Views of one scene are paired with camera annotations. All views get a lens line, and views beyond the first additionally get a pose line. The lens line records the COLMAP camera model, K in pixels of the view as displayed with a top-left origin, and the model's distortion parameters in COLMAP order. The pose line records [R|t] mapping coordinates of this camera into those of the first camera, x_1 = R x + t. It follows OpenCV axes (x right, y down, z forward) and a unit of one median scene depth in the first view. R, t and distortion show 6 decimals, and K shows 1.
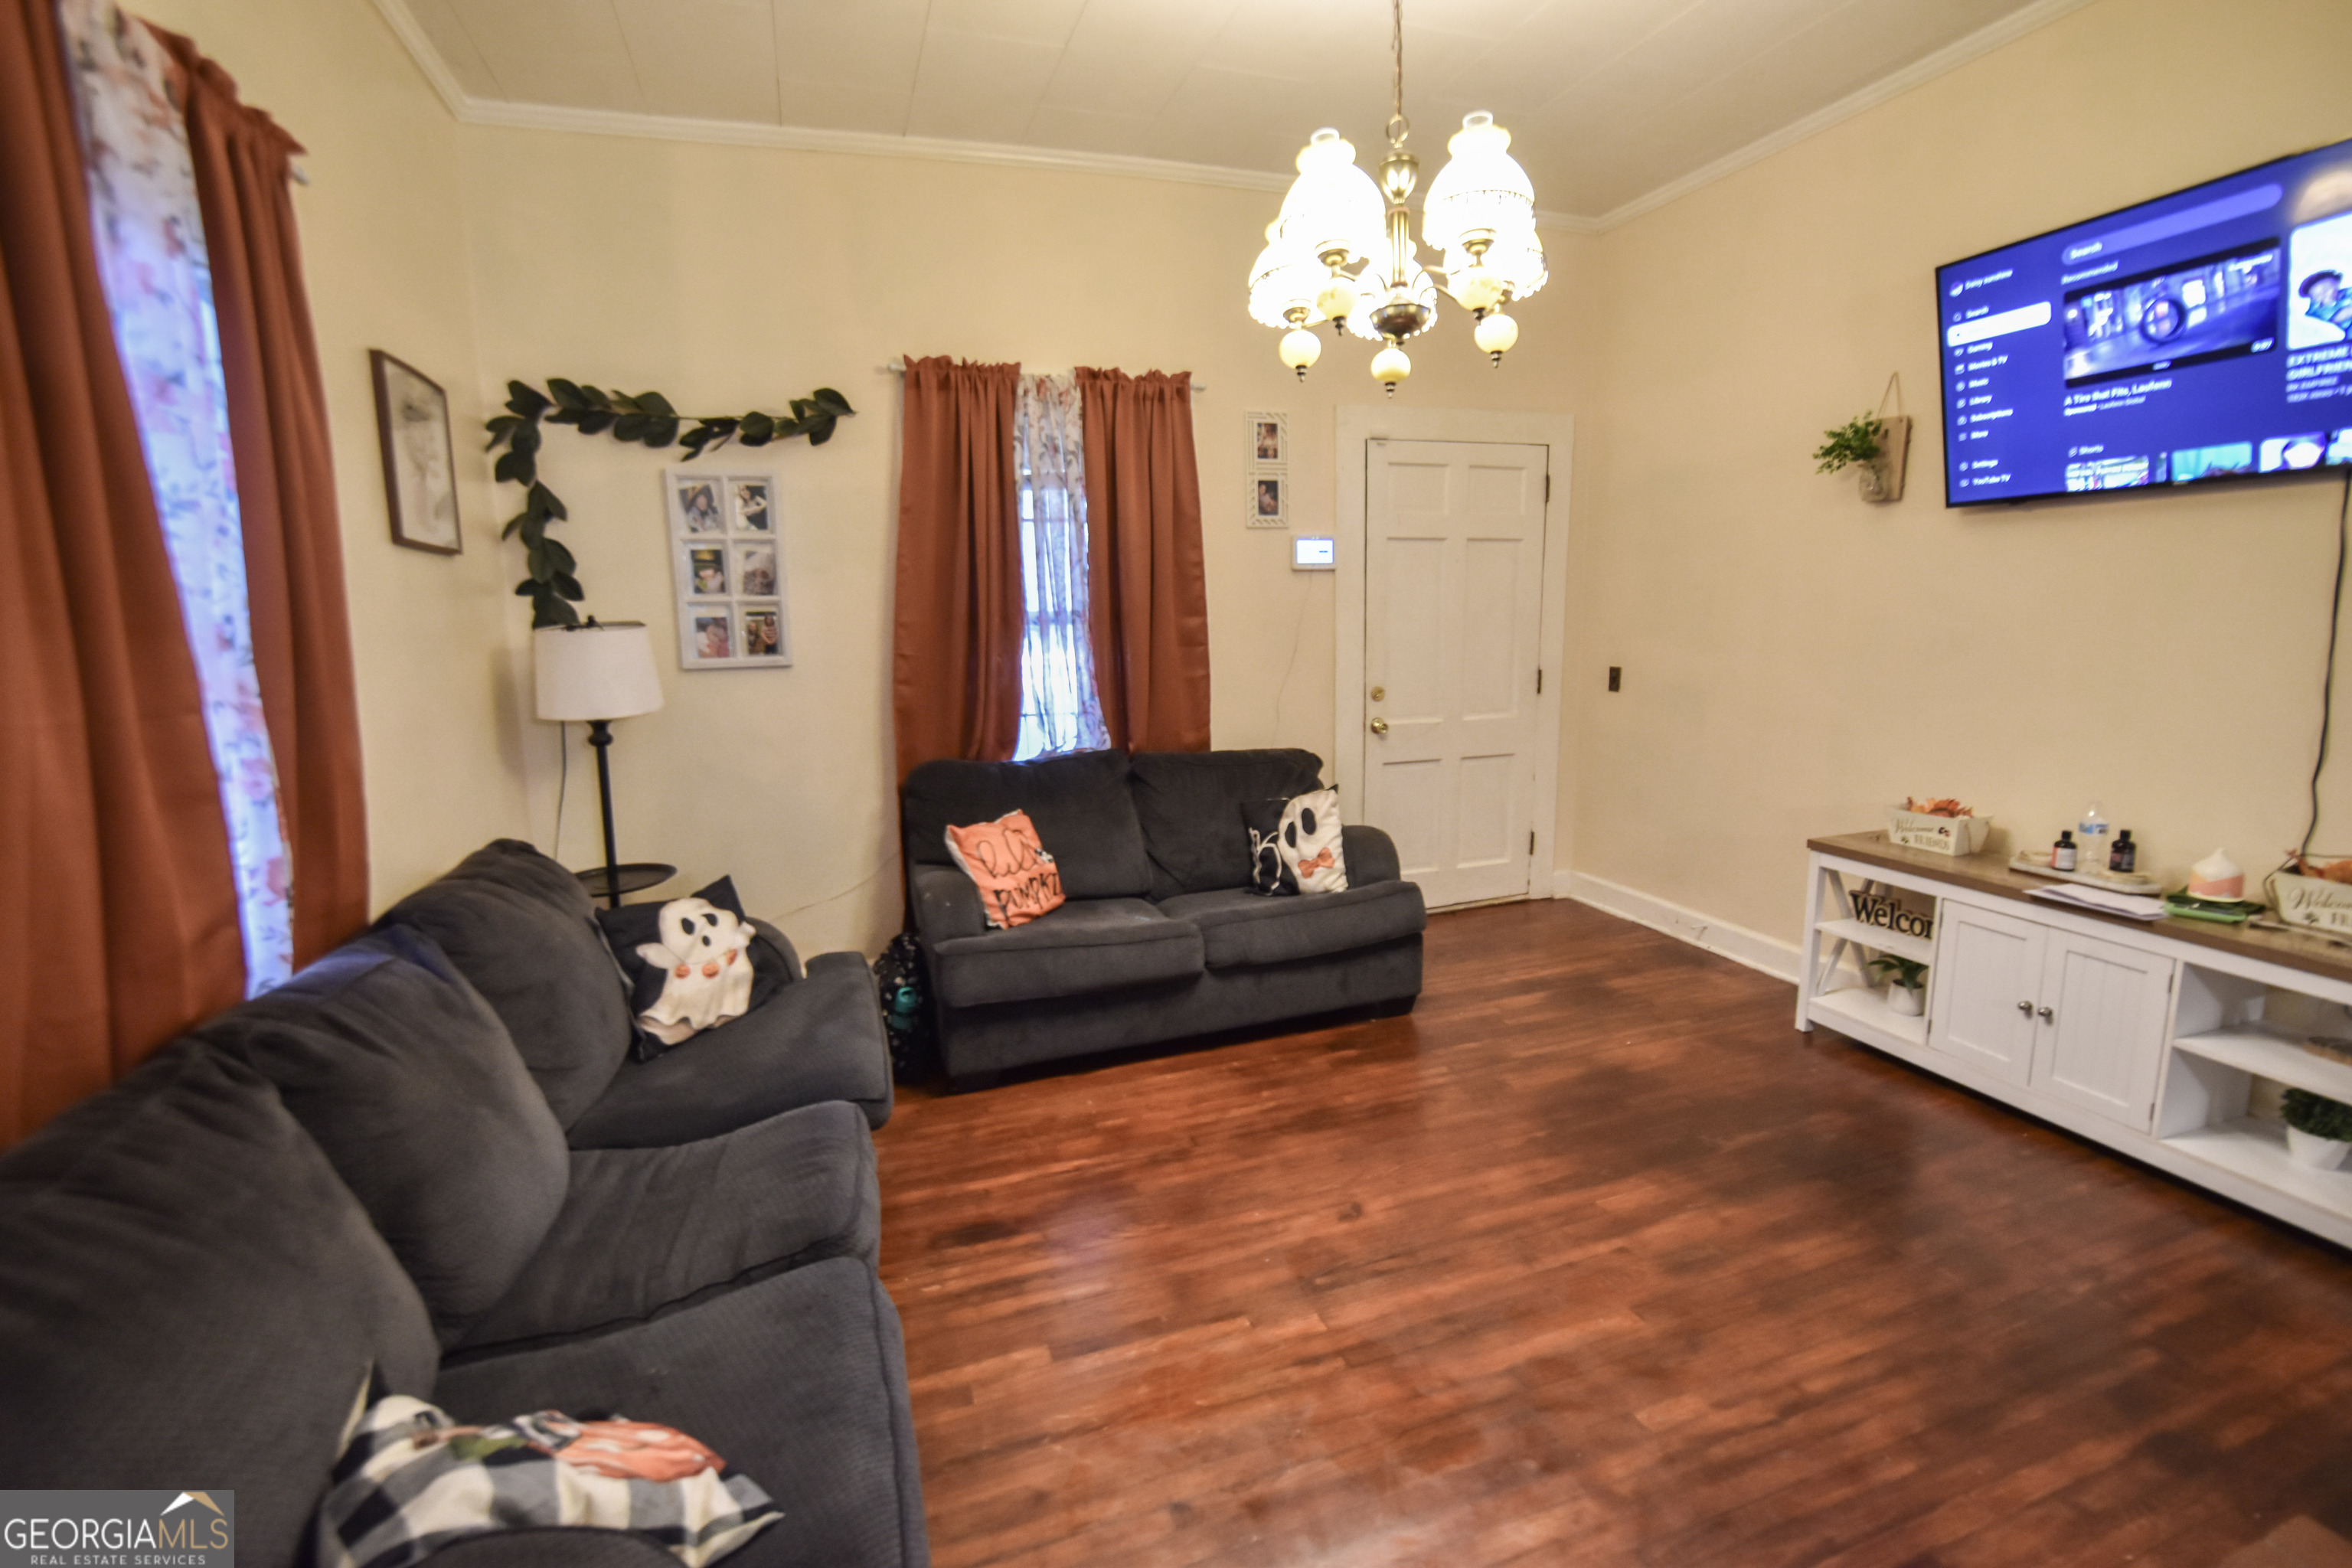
lens RADIAL K [[1051.7, 0, 1182.3], [0, 1051.7, 781.2], [0, 0, 1]] dist [-0.034827, 0.007152]
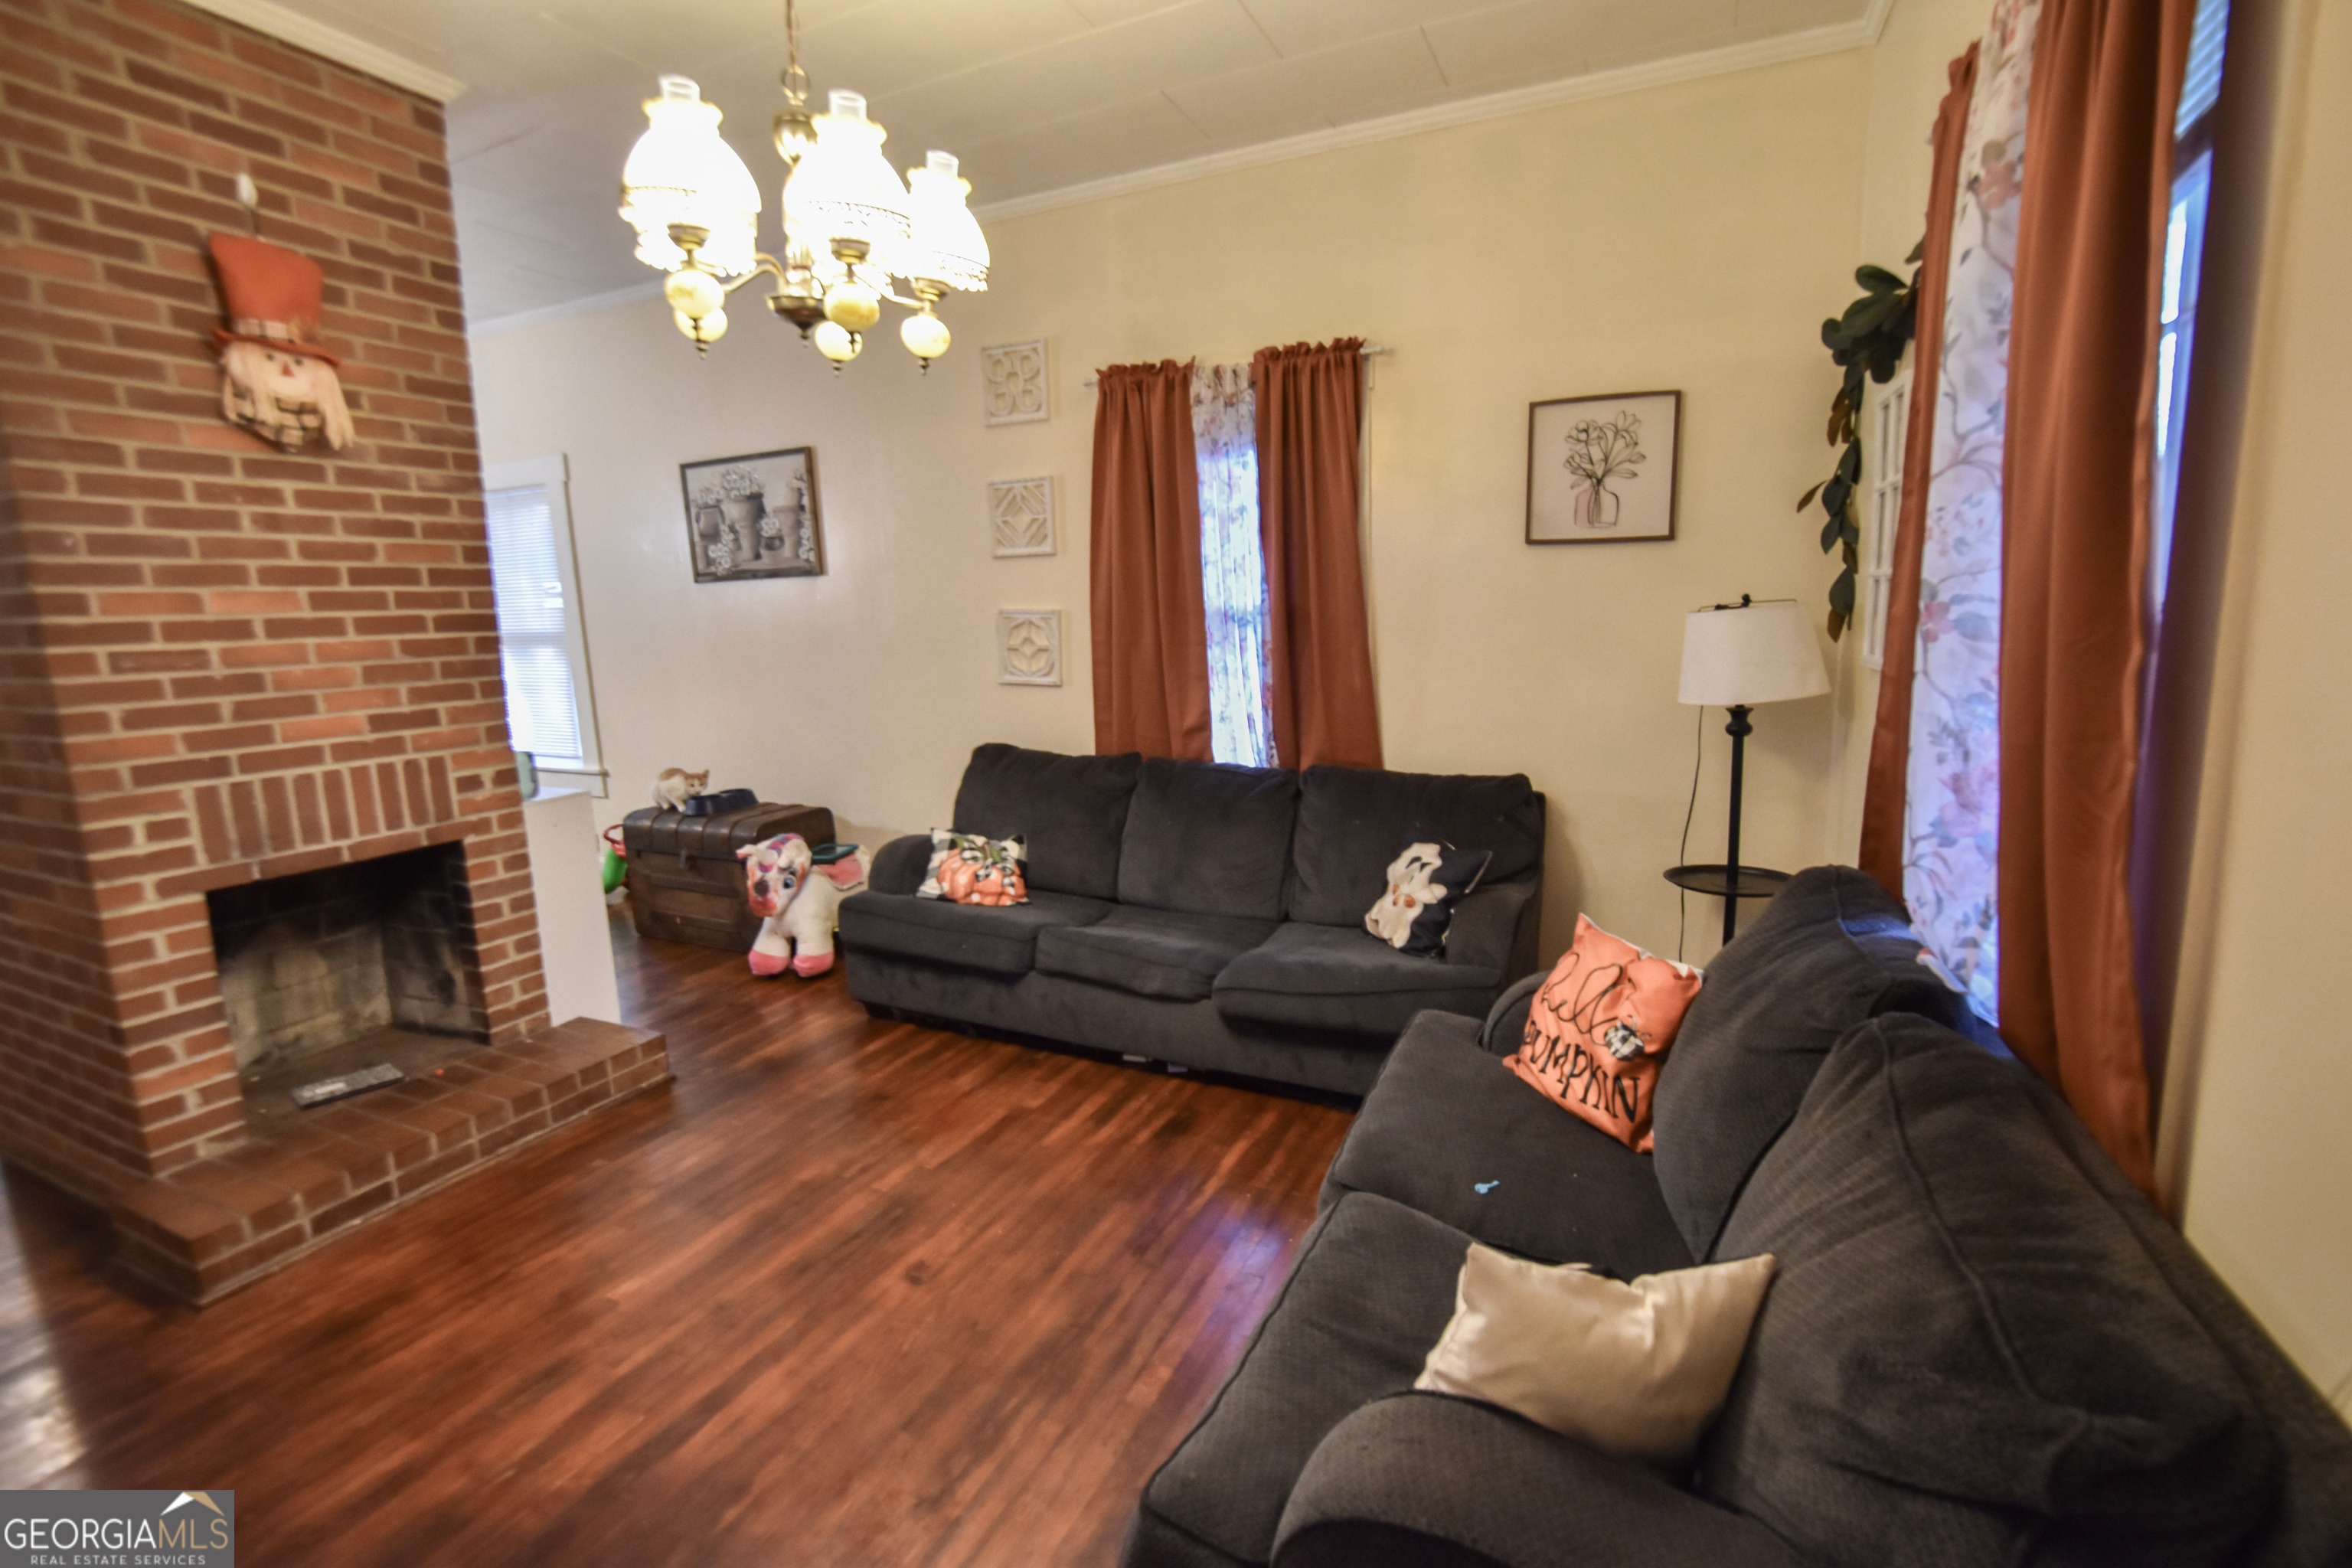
lens RADIAL K [[1051.7, 0, 1182.3], [0, 1051.7, 781.2], [0, 0, 1]] dist [-0.034827, 0.007152]
pose [[-0.698031, 0.154021, -0.699307, 0.577819], [-0.070788, 0.956968, 0.281428, -0.288374], [0.712560, 0.245948, -0.657090, 1.665186]]
